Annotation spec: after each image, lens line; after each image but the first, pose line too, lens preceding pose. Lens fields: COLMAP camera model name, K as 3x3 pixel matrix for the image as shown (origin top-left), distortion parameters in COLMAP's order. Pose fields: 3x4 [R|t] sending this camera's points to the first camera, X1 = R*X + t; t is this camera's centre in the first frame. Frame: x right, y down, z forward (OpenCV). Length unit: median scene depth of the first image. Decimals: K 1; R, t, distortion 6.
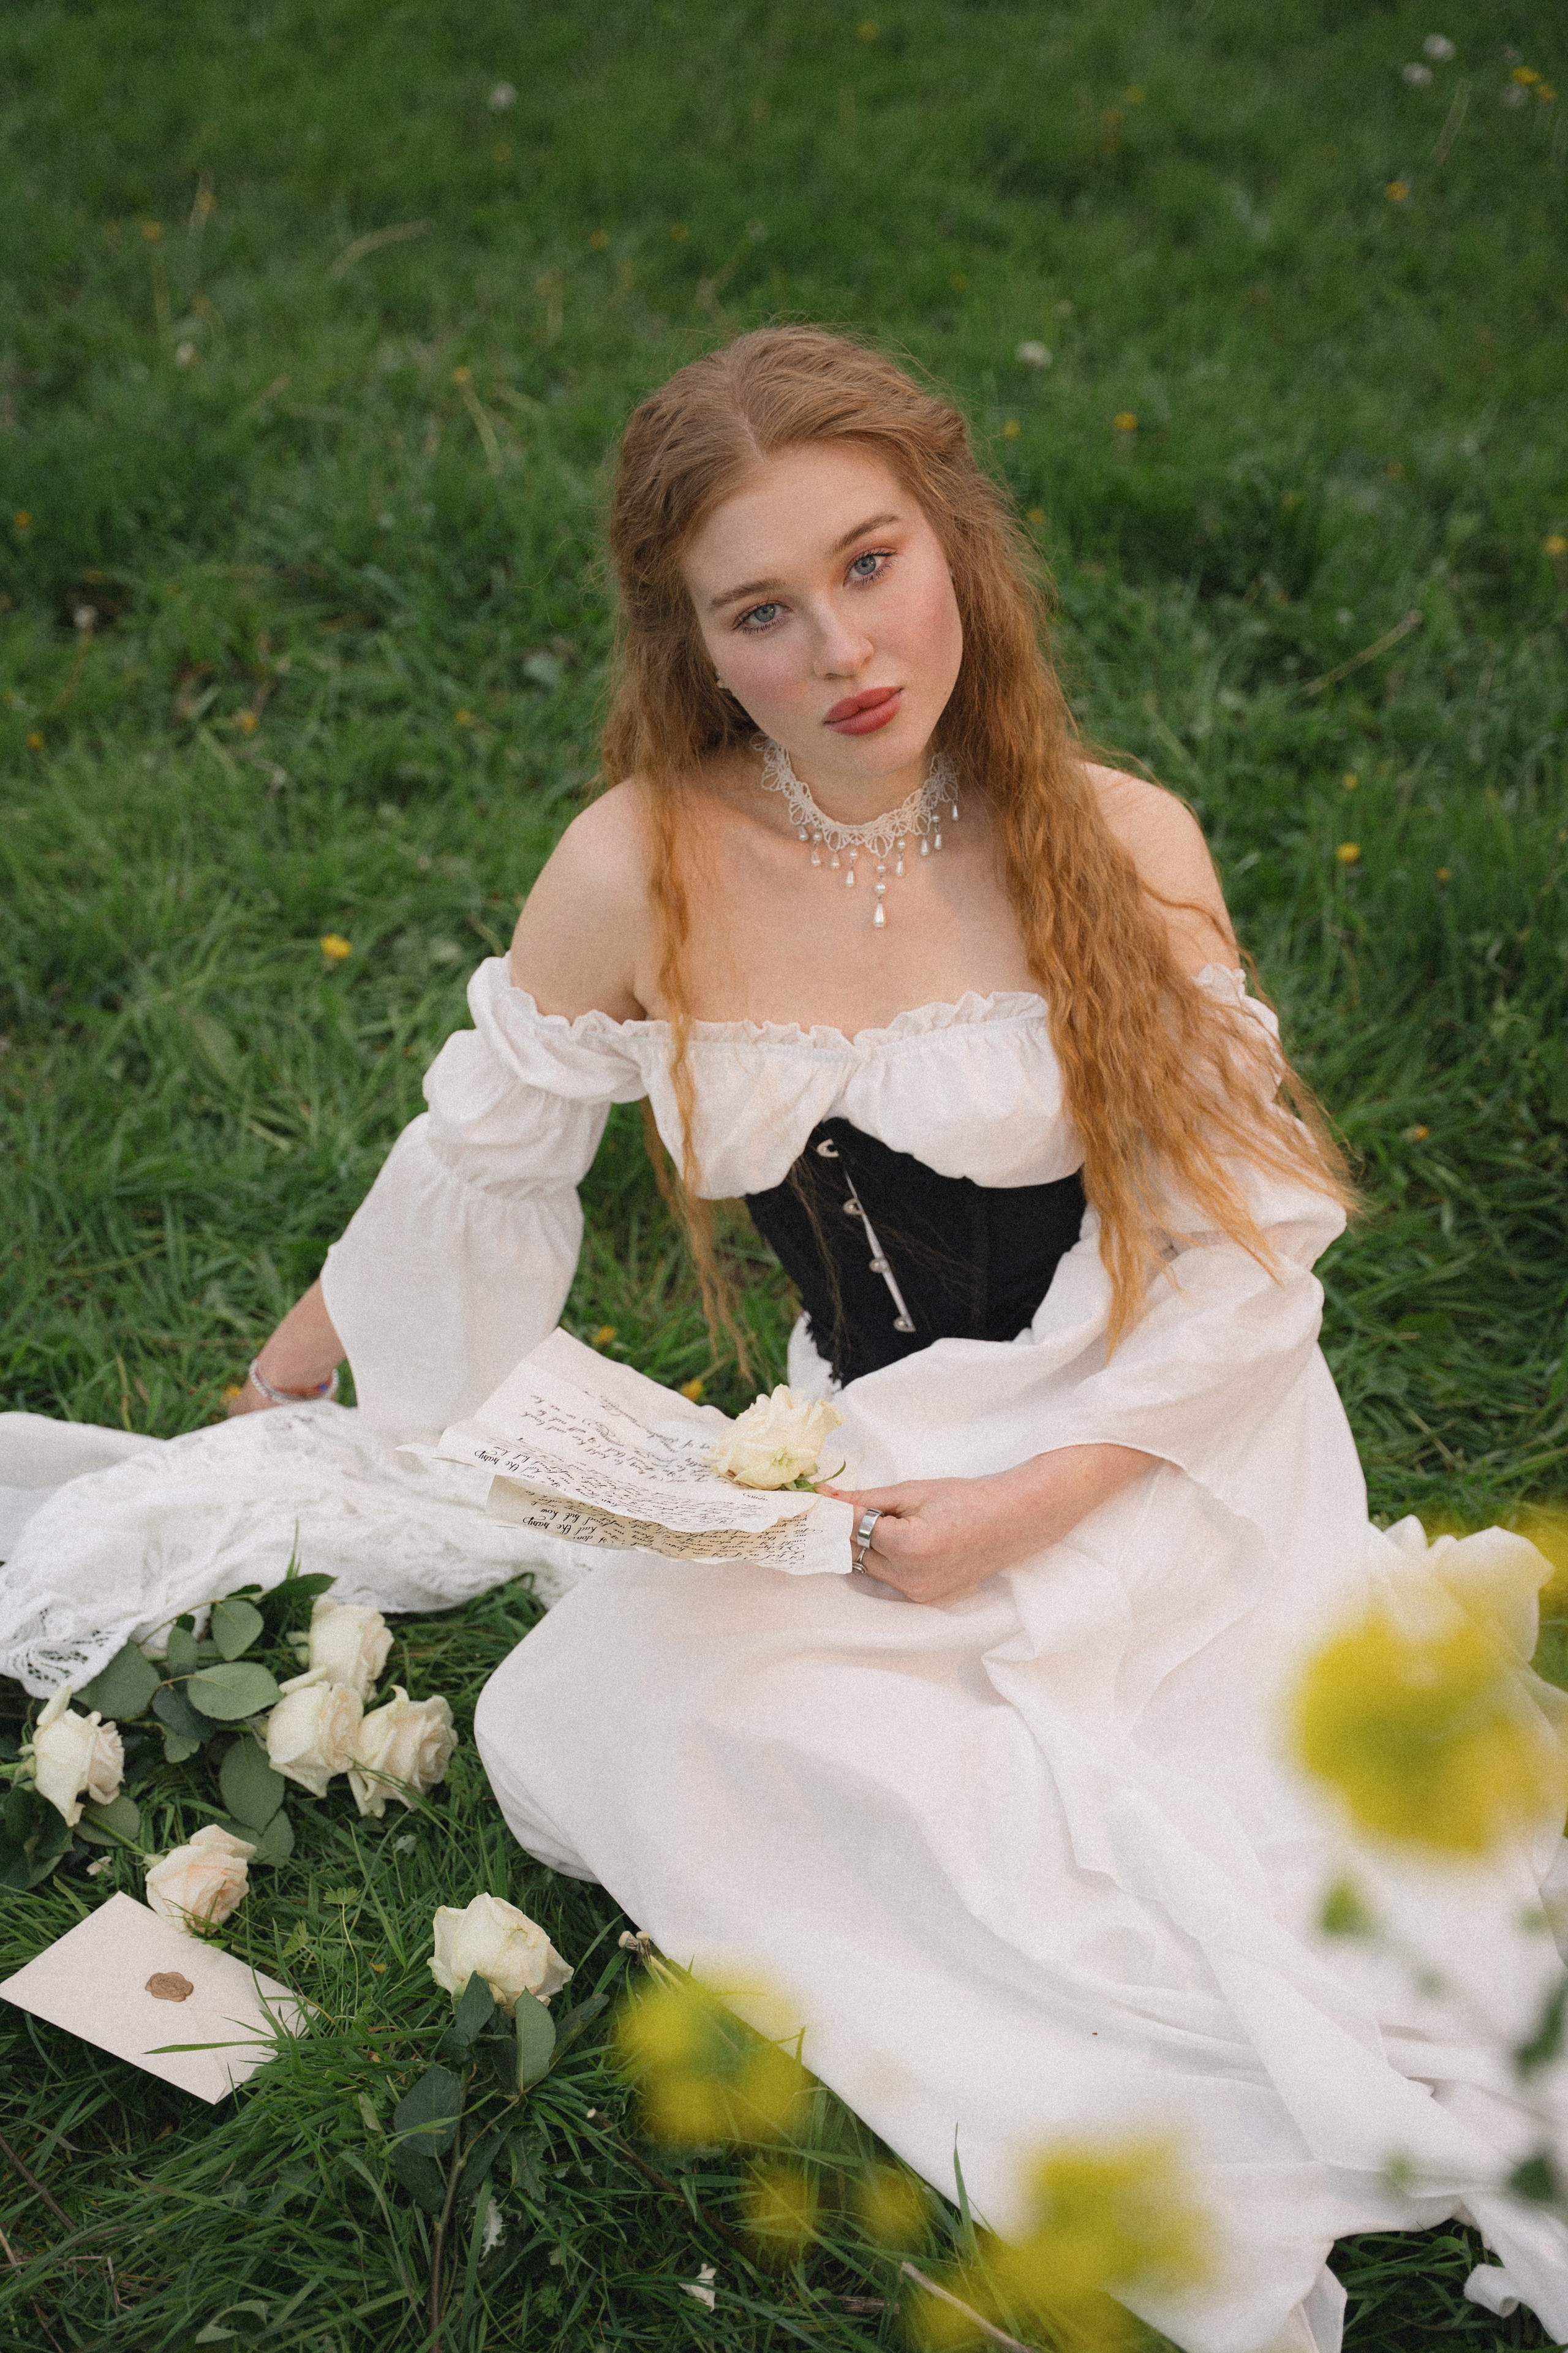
lens RADIAL K [[3227.6, 0, 727.8], [0, 3227.6, 1222.4], [0, 0, 1]] dist [0.107733, 0.103948]
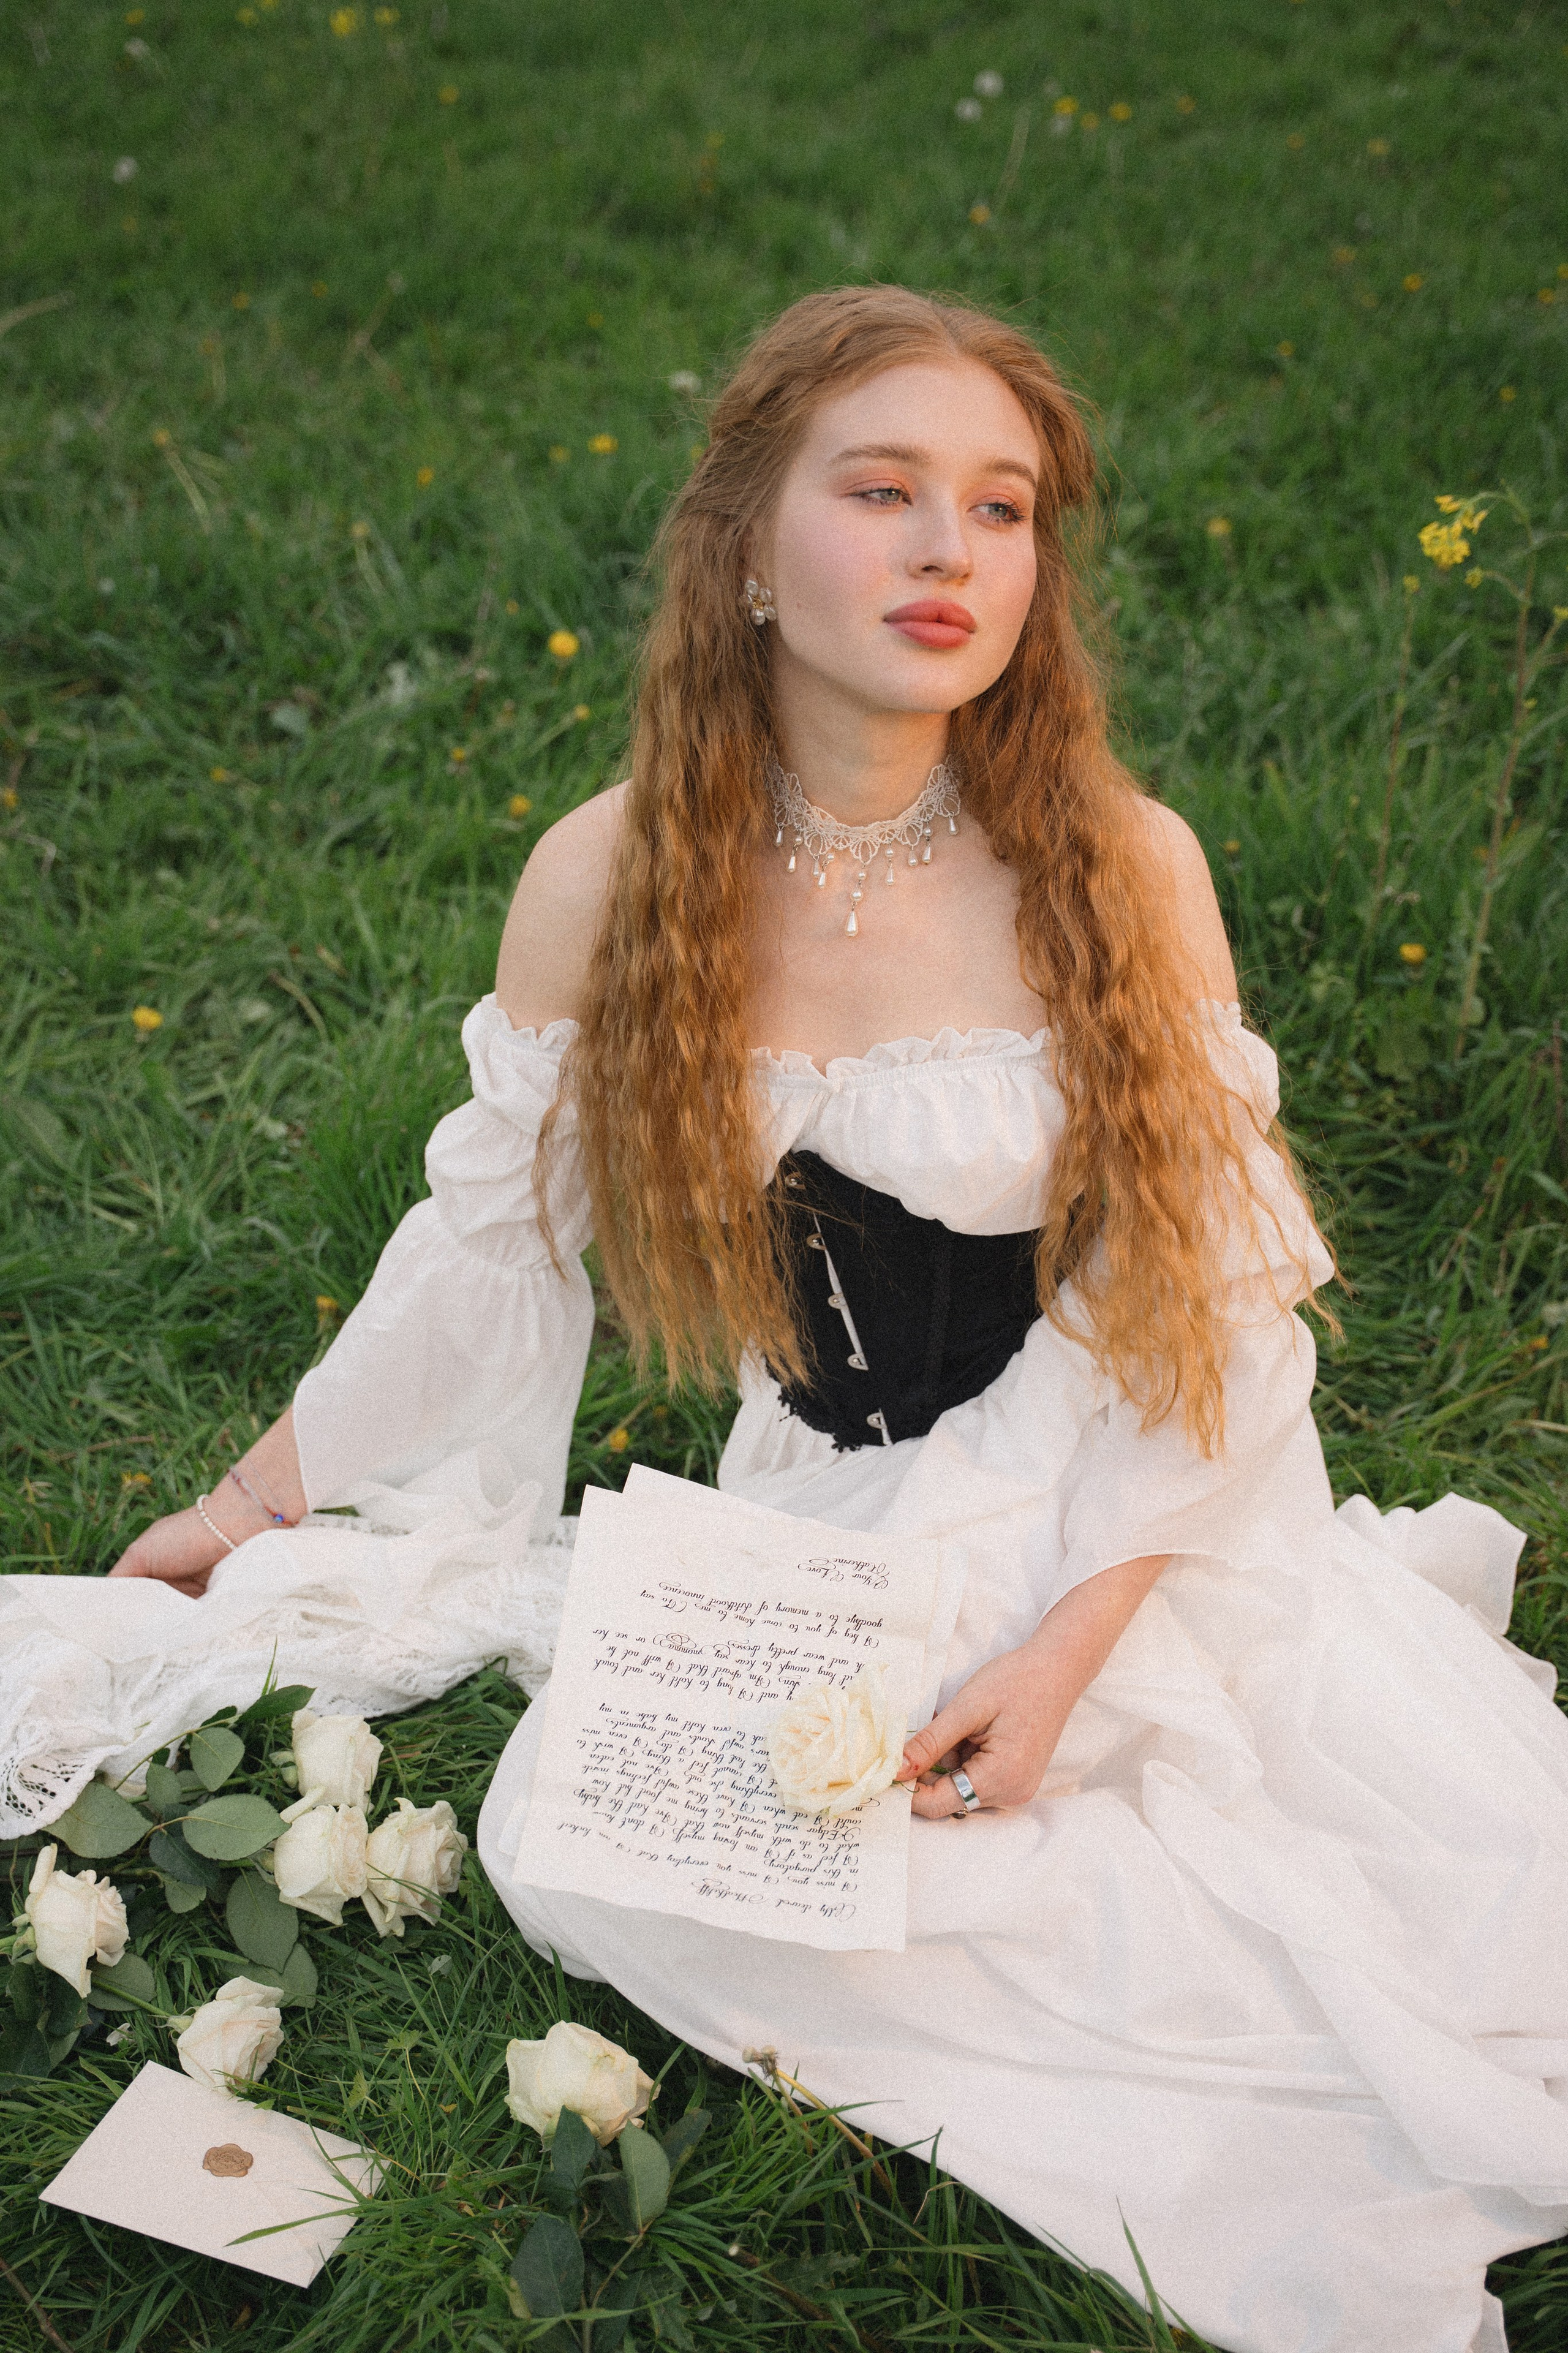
lens RADIAL K [[2917.0, 0, 769.8], [0, 2917.0, 1231.3], [0, 0, 1]] dist [0.011066, 0.235884]
pose [[0.984353, -0.109547, 0.138014, -0.073035], [0.107053, 0.993929, 0.025387, -0.025817], [-0.139957, -0.010215, 0.990105, 0.099326]]
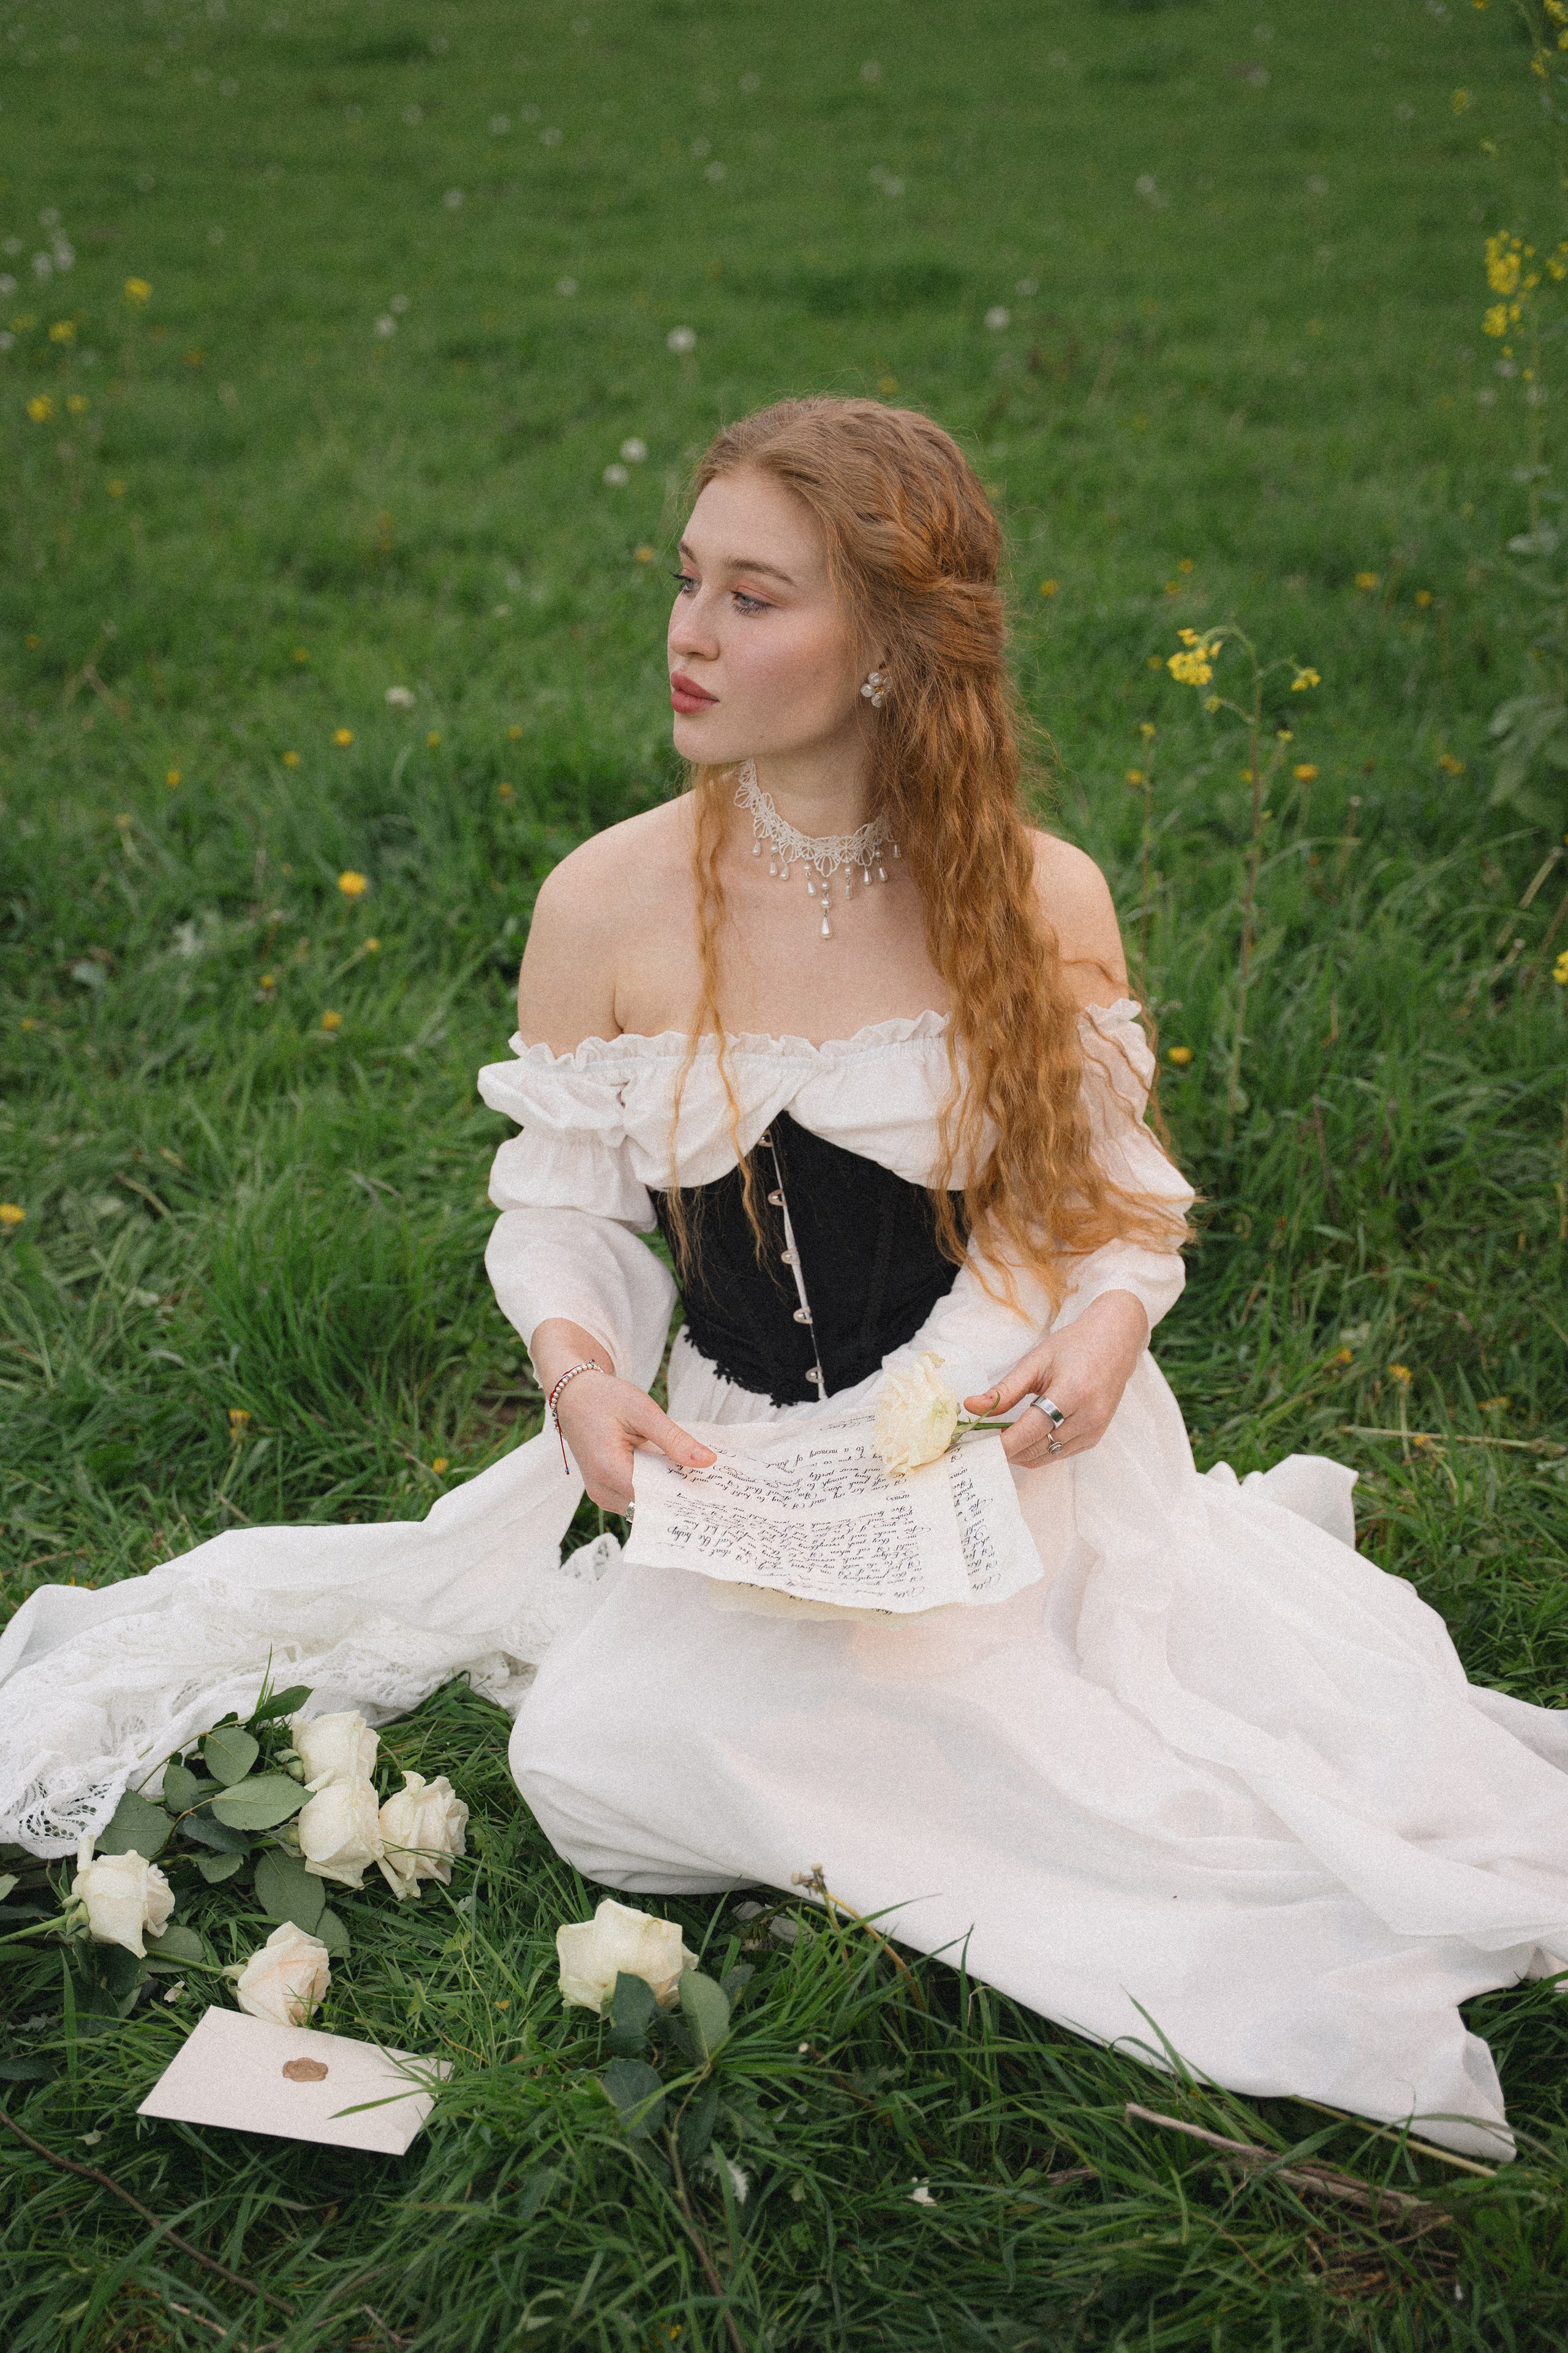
lens RADIAL K [[2957.4, 0, 703.8], [0, 2957.4, 1180.7], [0, 0, 1]] dist [0.095479, -0.002377]
pose [[0.954466, -0.150085, 0.257815, -0.175163], [0.184712, 0.975961, -0.115682, 0.065835], [-0.234256, 0.158036, 0.959244, 0.022849]]
